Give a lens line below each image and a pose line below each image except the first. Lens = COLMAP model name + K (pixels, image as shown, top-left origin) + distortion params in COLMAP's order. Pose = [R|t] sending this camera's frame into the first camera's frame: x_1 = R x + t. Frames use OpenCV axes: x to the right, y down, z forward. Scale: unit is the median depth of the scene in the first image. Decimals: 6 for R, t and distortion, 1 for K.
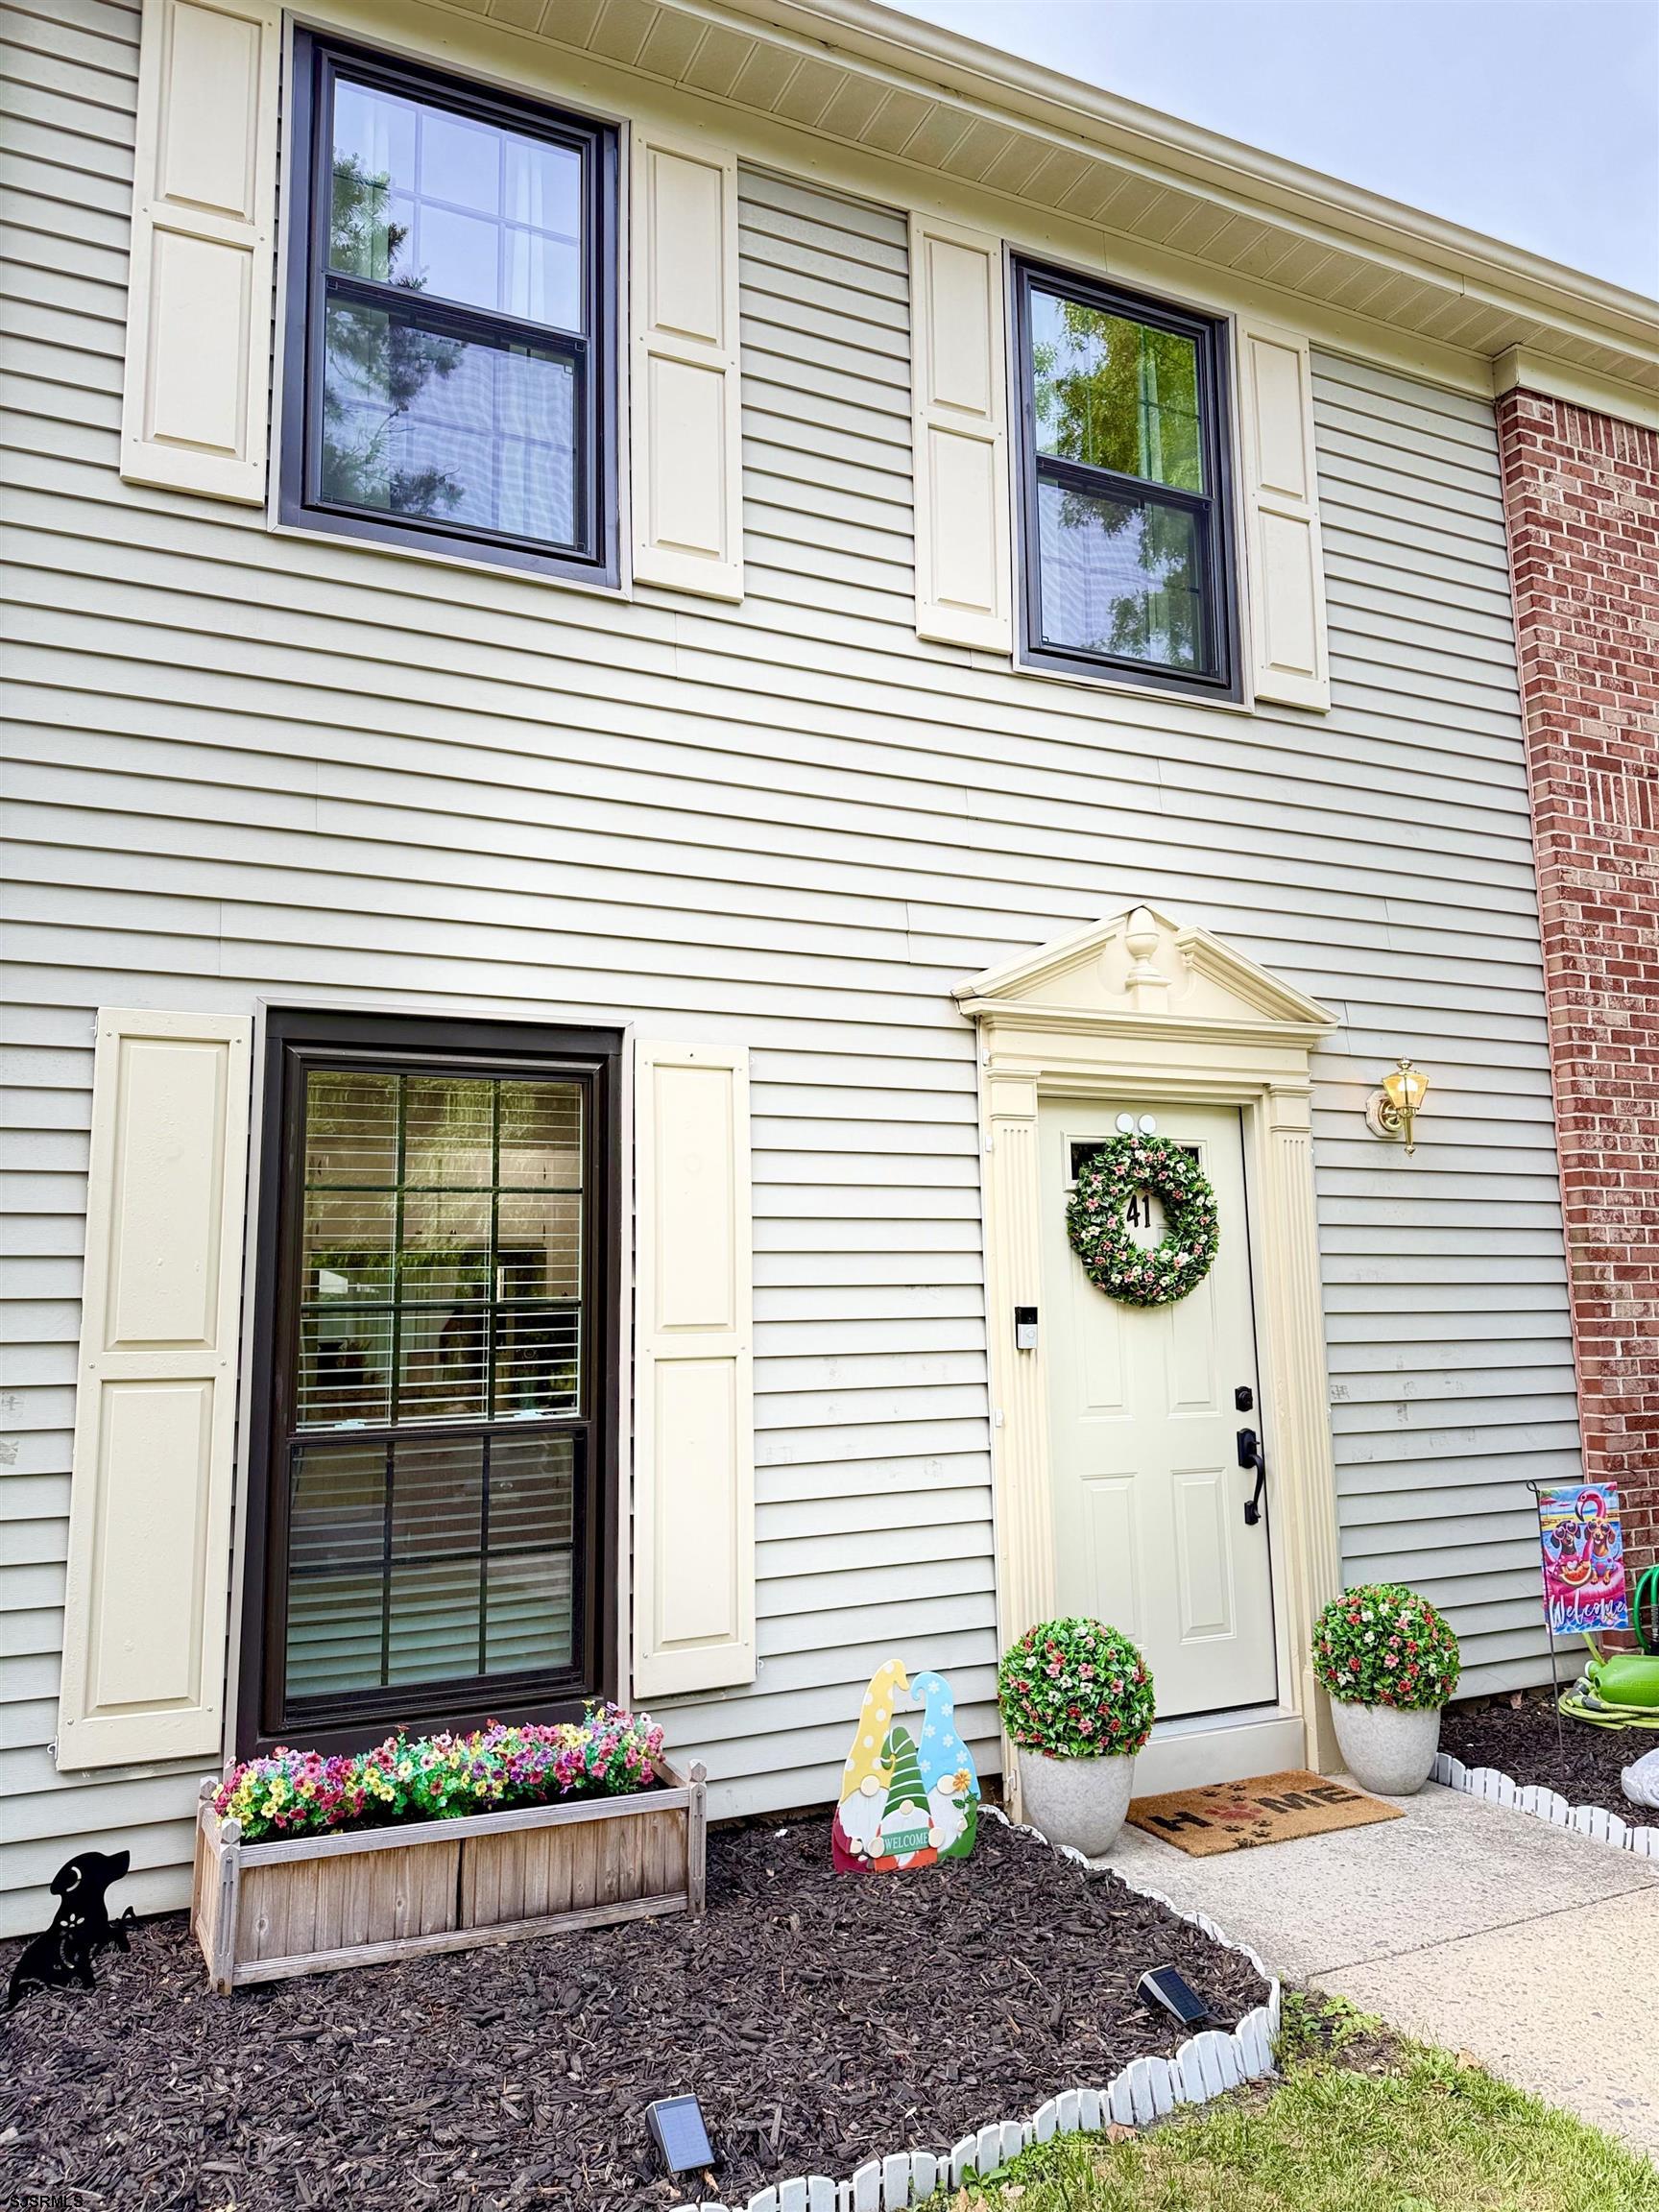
lens RADIAL K [[1559.6, 0, 829.5], [0, 1559.6, 1106.0], [0, 0, 1]] dist [-0.003119, -0.006190]
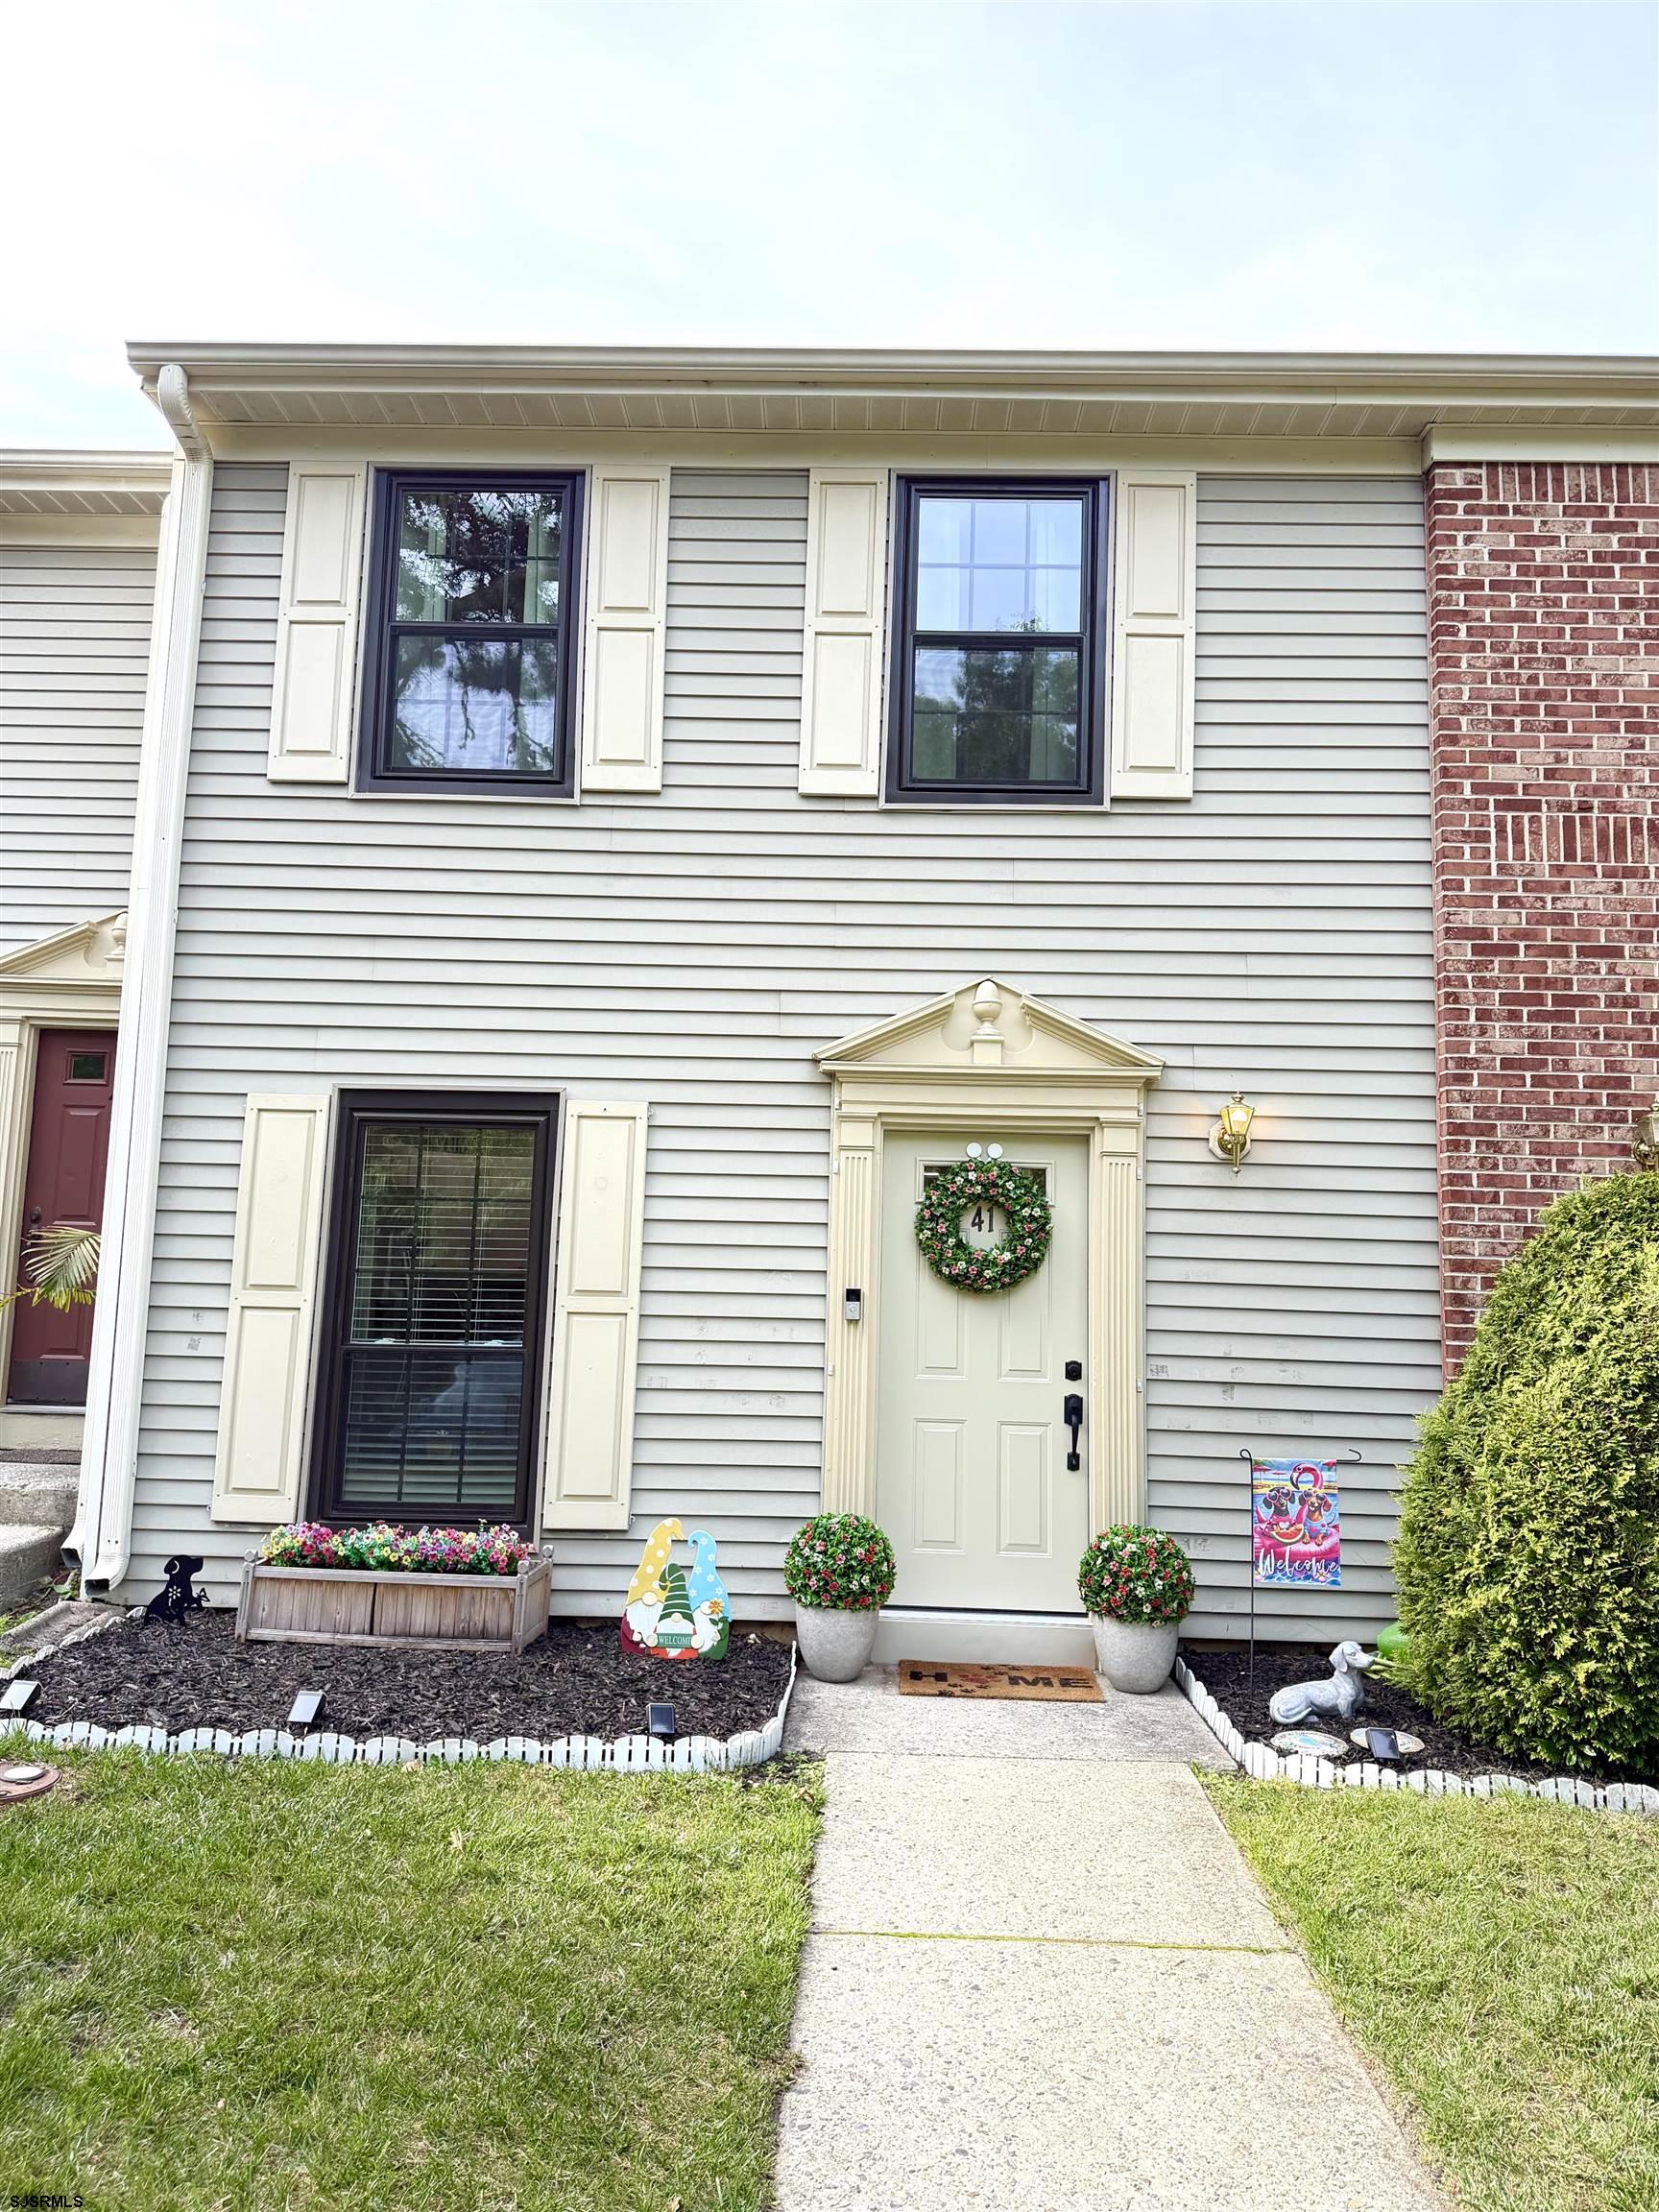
lens RADIAL K [[1574.1, 0, 829.5], [0, 1574.1, 1106.0], [0, 0, 1]] dist [0.063390, -0.118682]
pose [[0.893075, -0.013555, -0.449703, 0.669116], [0.018437, 0.999809, 0.006480, -0.036118], [0.449529, -0.014079, 0.893155, -0.215238]]
